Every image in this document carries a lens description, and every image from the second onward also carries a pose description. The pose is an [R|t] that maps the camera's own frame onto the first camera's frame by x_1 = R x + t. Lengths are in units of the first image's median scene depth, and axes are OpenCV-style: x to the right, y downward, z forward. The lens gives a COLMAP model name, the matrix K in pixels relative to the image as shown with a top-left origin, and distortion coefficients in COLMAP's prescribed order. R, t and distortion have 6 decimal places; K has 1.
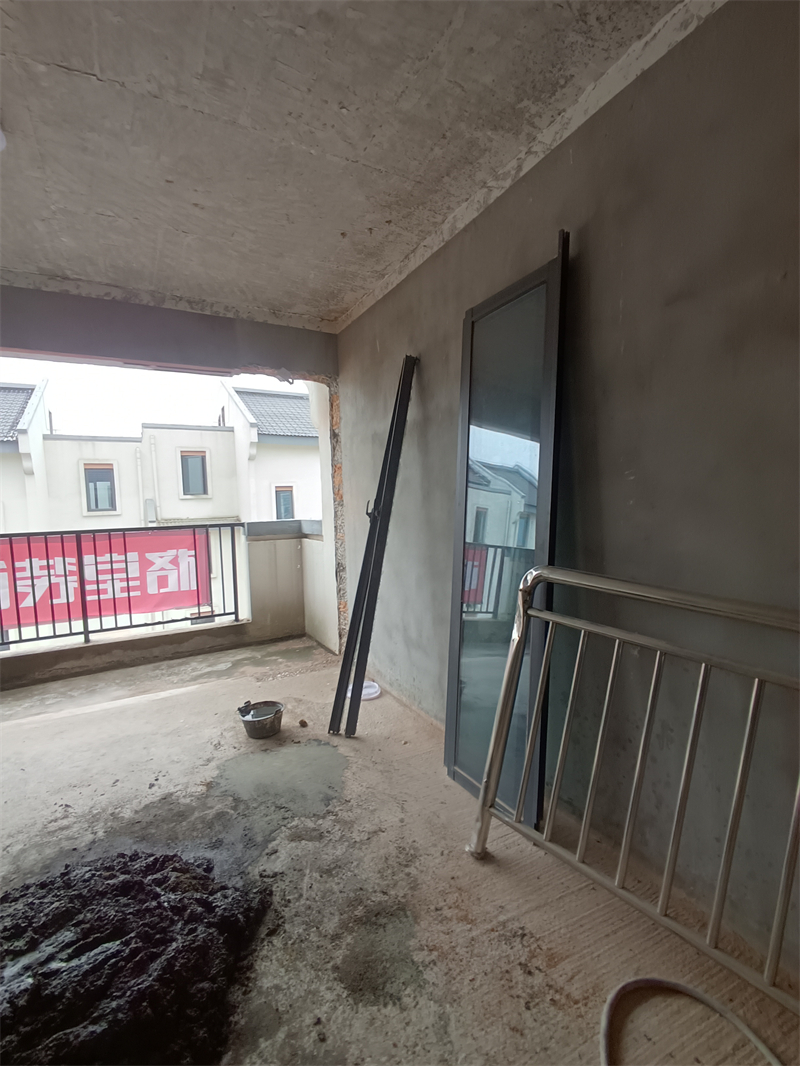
lens RADIAL K [[487.6, 0, 404.3], [0, 487.6, 541.0], [0, 0, 1]] dist [-0.000601, 0.003771]
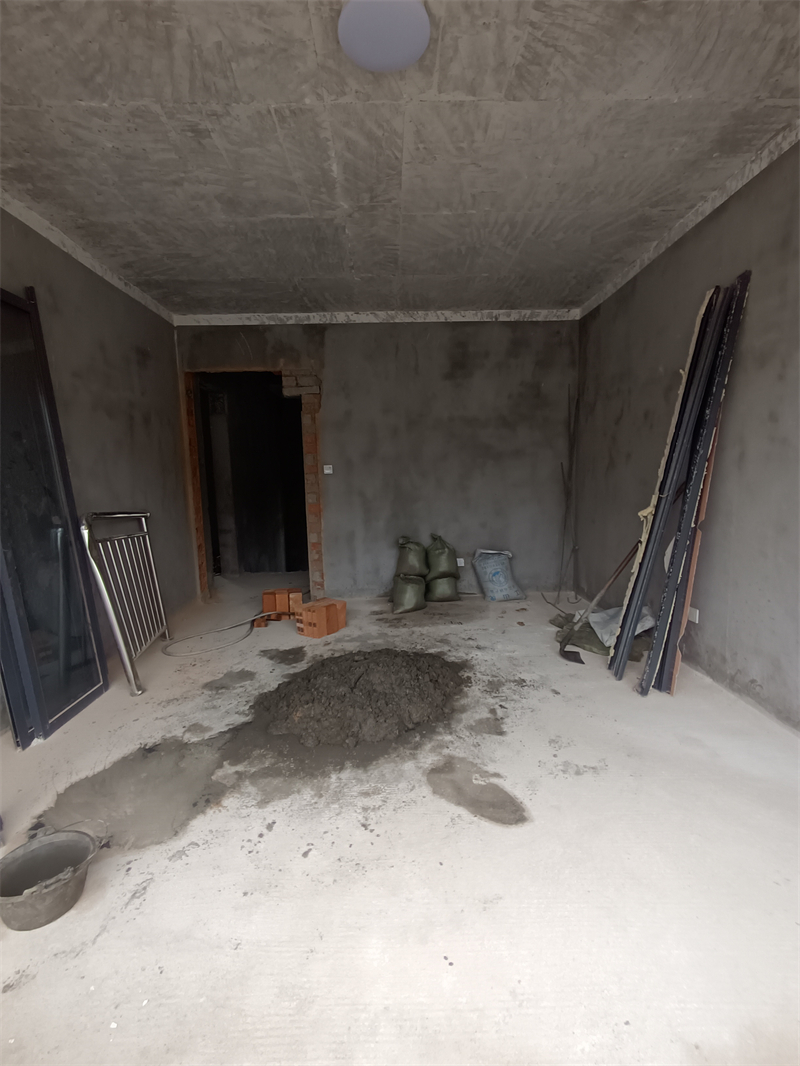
lens RADIAL K [[481.0, 0, 400.0], [0, 481.0, 533.0], [0, 0, 1]] dist [-0.000468, -0.000053]
pose [[-0.879808, -0.006896, 0.475279, -1.140193], [0.088967, 0.979835, 0.178908, -0.056101], [-0.466929, 0.199689, -0.861453, 1.593765]]
